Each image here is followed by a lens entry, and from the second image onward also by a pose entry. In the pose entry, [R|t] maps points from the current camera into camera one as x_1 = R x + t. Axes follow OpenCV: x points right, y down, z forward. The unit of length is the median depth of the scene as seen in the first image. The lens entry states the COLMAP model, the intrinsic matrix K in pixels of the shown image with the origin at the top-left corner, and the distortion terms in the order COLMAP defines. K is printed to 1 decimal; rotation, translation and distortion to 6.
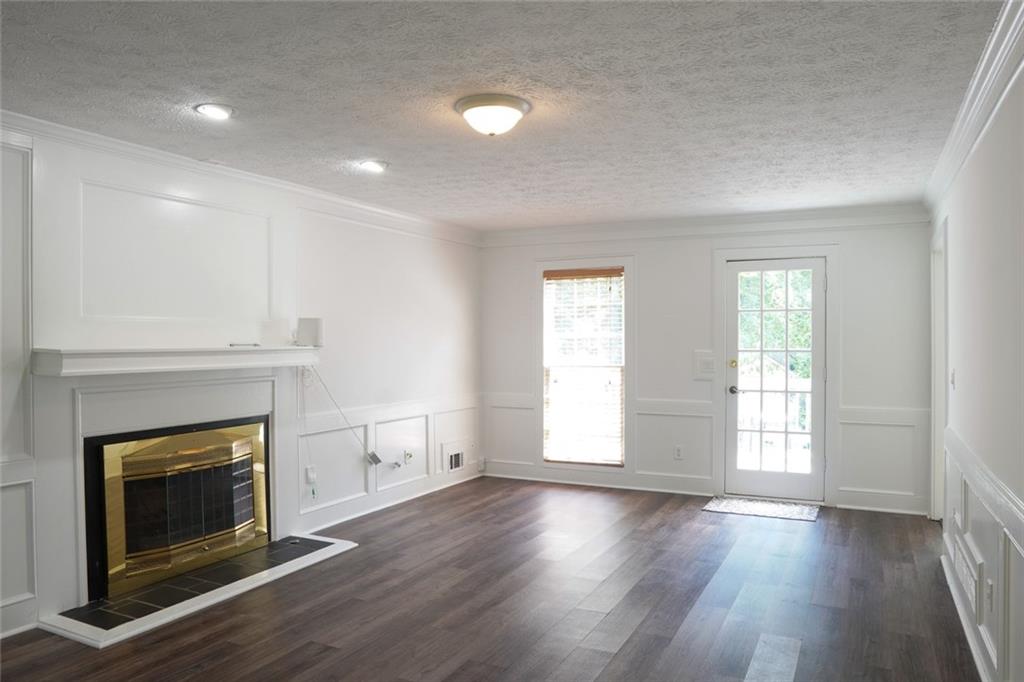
lens RADIAL K [[716.0, 0, 504.5], [0, 716.0, 338.2], [0, 0, 1]] dist [-0.103388, 0.058058]
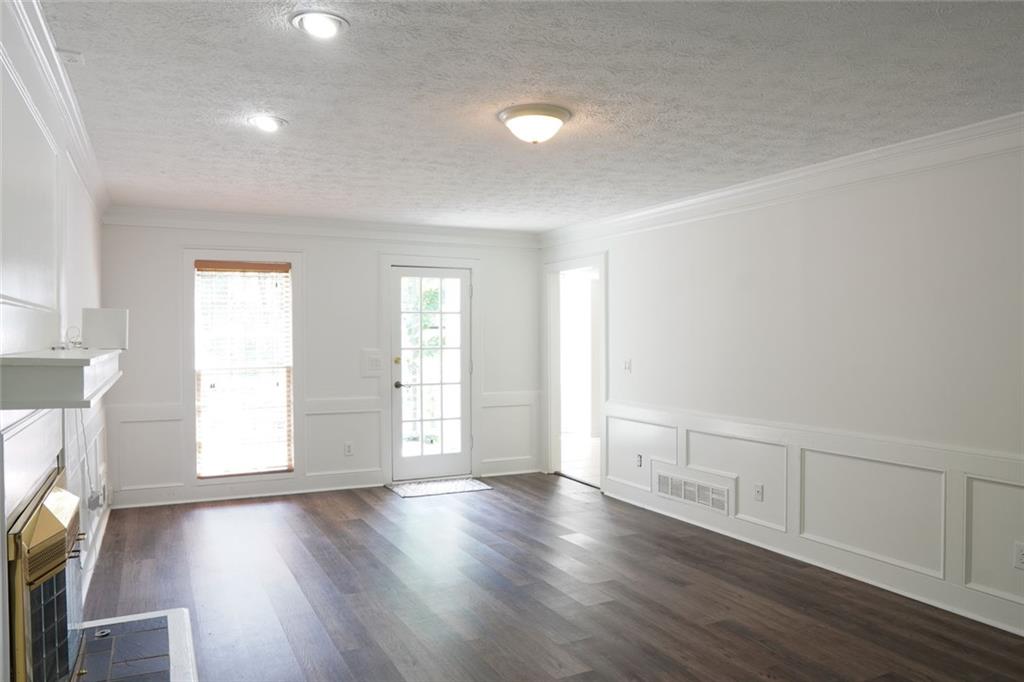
lens RADIAL K [[716.0, 0, 505.0], [0, 716.0, 339.1], [0, 0, 1]] dist [-0.103388, 0.058058]
pose [[0.600577, -0.002711, 0.799562, -0.430982], [0.000475, 0.999995, 0.003034, -0.000358], [-0.799567, -0.001442, 0.600576, 0.200324]]
